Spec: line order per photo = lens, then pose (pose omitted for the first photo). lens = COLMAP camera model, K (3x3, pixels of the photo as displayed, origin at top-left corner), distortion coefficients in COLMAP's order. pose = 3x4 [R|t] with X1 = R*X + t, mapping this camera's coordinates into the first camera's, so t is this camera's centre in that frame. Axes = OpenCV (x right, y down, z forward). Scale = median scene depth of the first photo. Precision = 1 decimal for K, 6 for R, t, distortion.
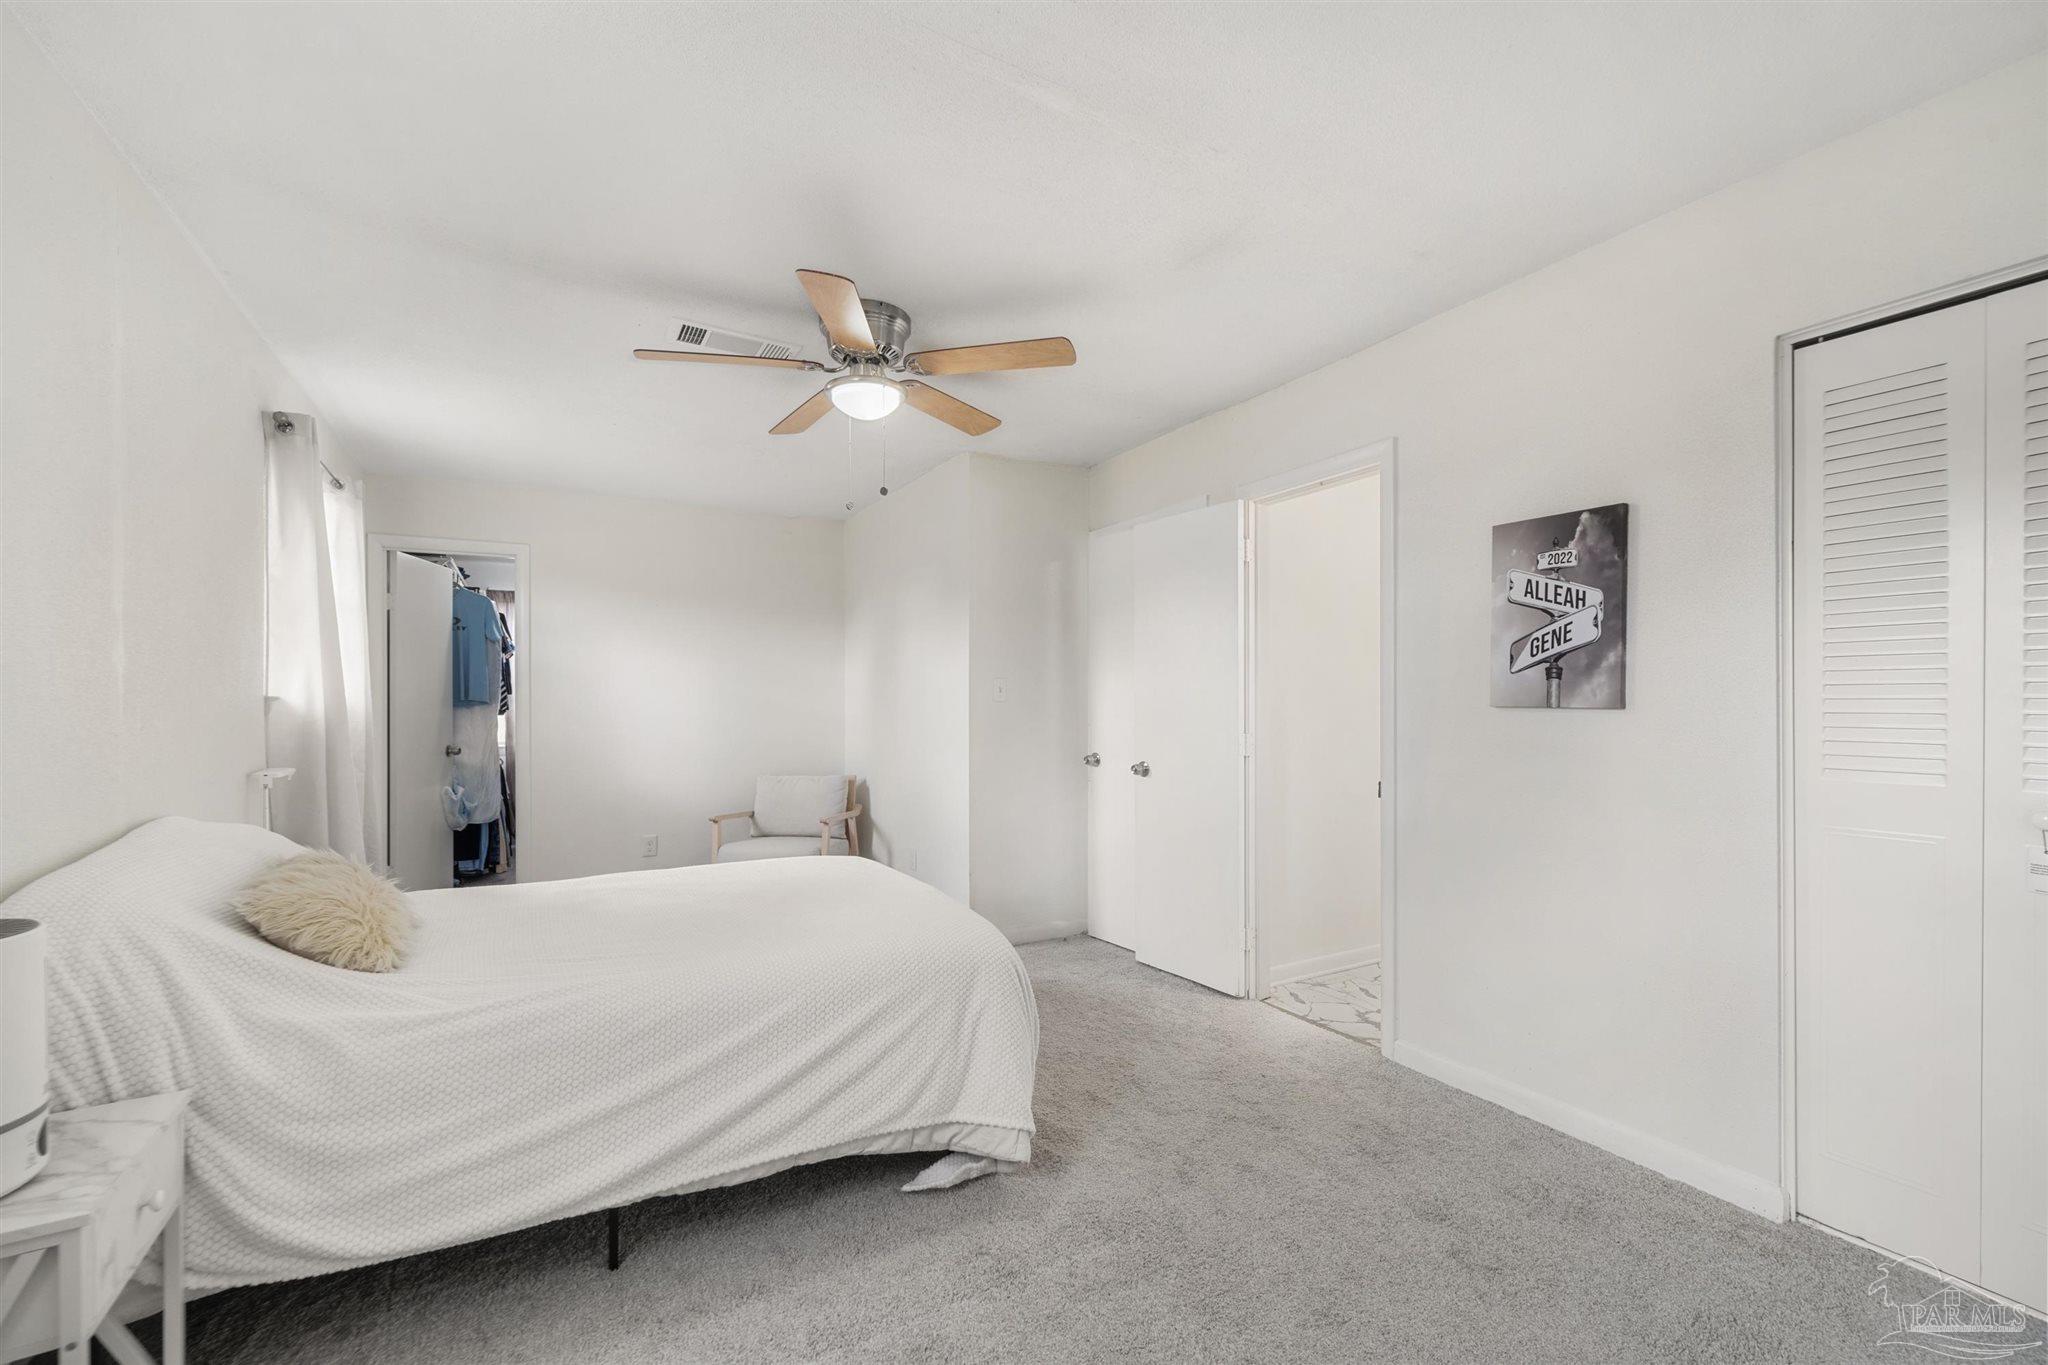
lens RADIAL K [[850.1, 0, 1022.2], [0, 850.1, 692.7], [0, 0, 1]] dist [-0.001124, -0.000117]
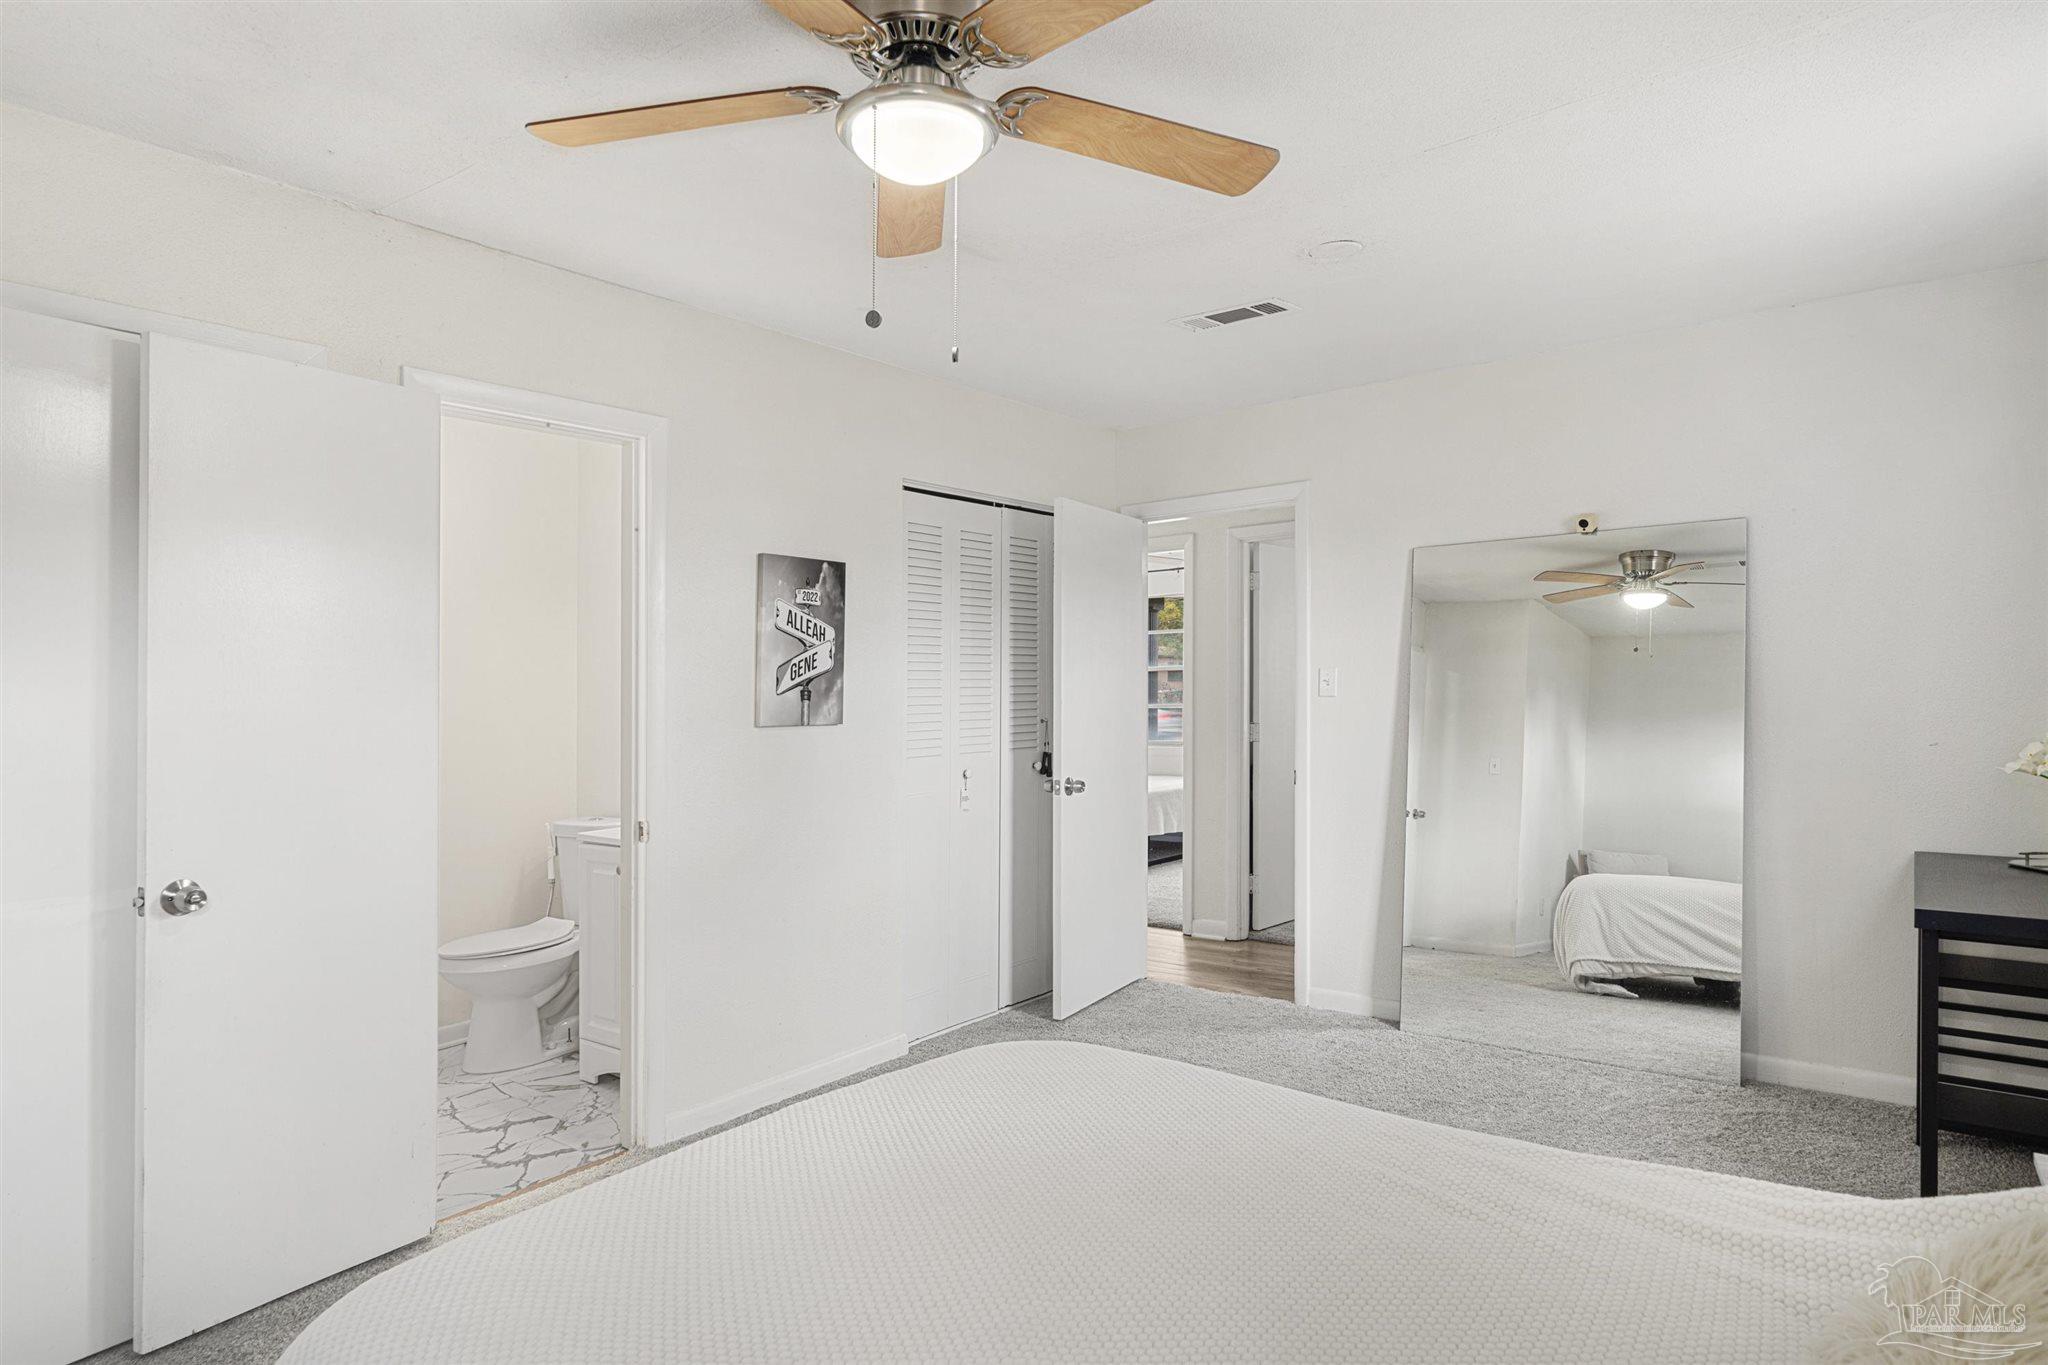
lens RADIAL K [[1132.3, 0, 1023.8], [0, 1132.3, 686.5], [0, 0, 1]] dist [0.001446, 0.000261]
pose [[-0.364529, 0.007837, 0.931159, -0.909077], [0.002060, 0.999969, -0.007610, -0.022934], [-0.931190, -0.000856, -0.364533, 1.287381]]
